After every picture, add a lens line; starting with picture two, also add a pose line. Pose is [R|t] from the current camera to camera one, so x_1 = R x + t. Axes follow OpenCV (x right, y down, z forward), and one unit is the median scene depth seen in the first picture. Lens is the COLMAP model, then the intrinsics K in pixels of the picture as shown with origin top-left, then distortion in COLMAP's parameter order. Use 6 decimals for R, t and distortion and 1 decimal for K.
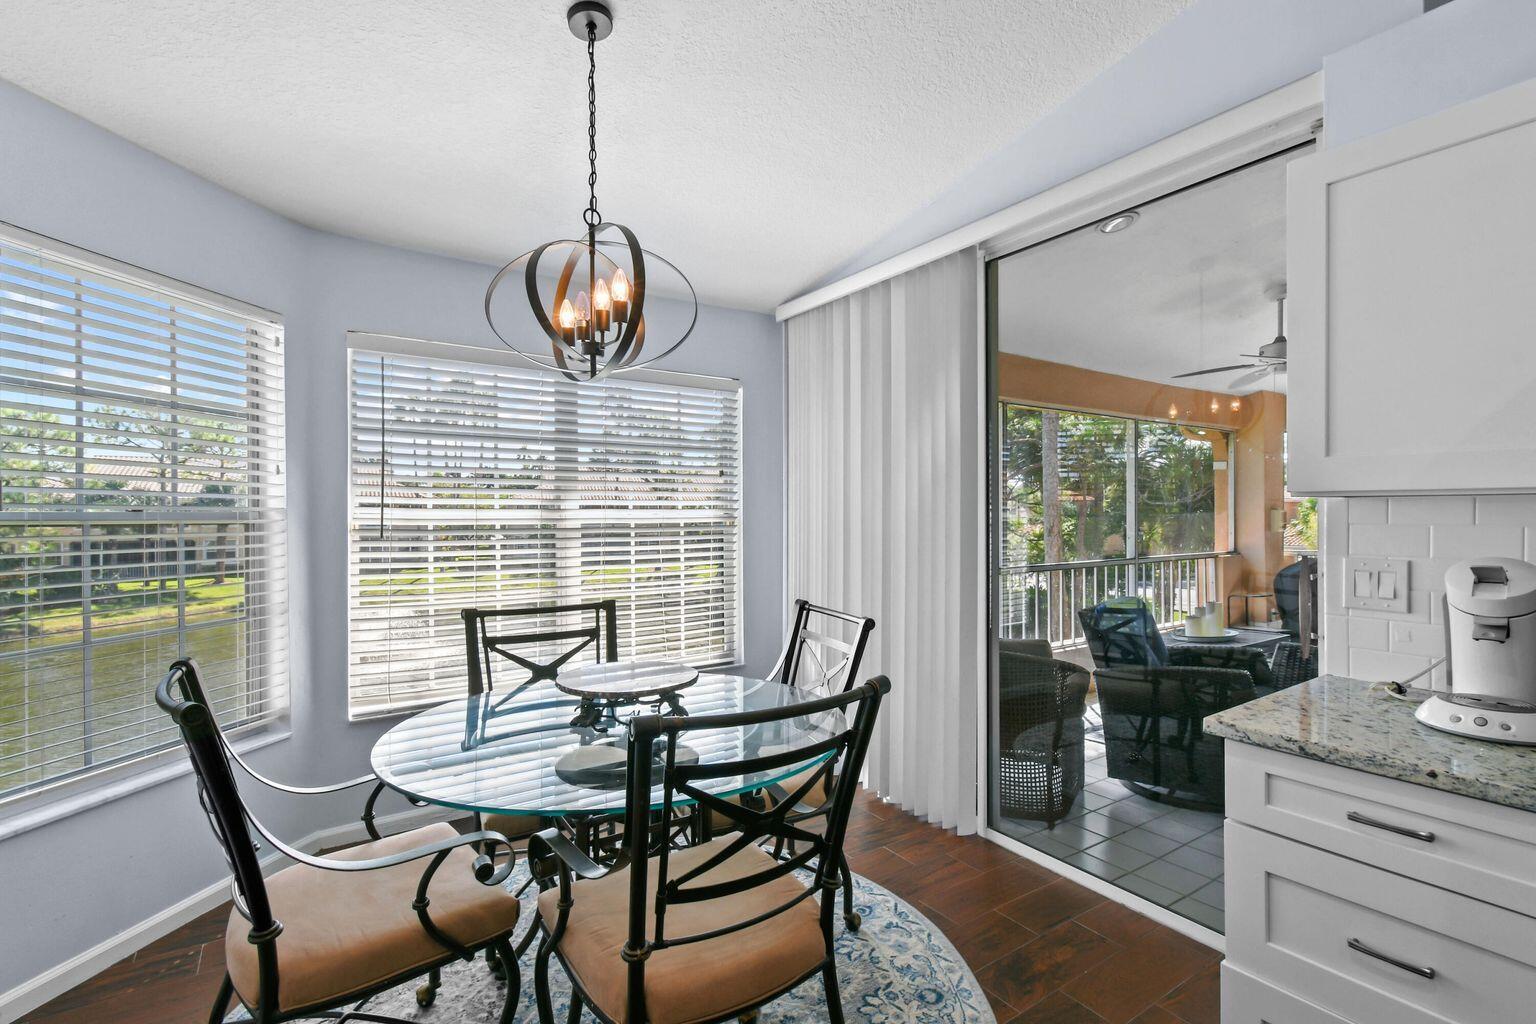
lens RADIAL K [[696.6, 0, 800.8], [0, 696.6, 494.3], [0, 0, 1]] dist [0.005794, -0.004864]
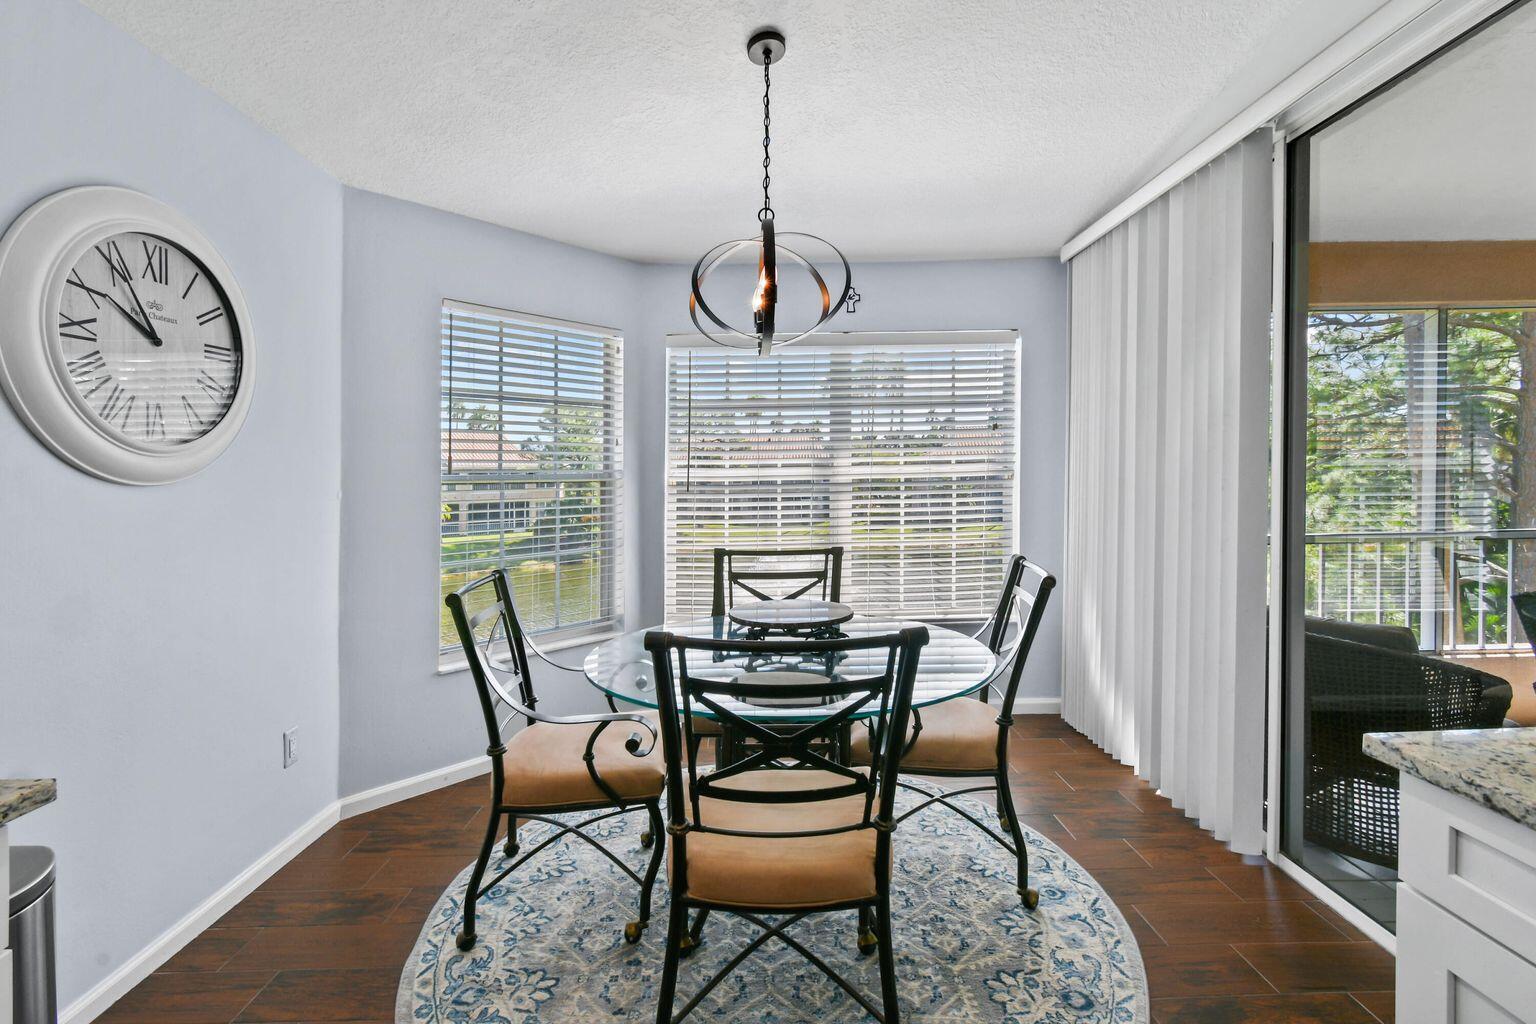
lens RADIAL K [[687.6, 0, 810.7], [0, 687.6, 446.5], [0, 0, 1]] dist [-0.000162, -0.000661]
pose [[0.838246, -0.039855, -0.543833, 0.281354], [0.035790, 0.999196, -0.018060, 0.010003], [0.544116, -0.004326, 0.838999, 0.054627]]
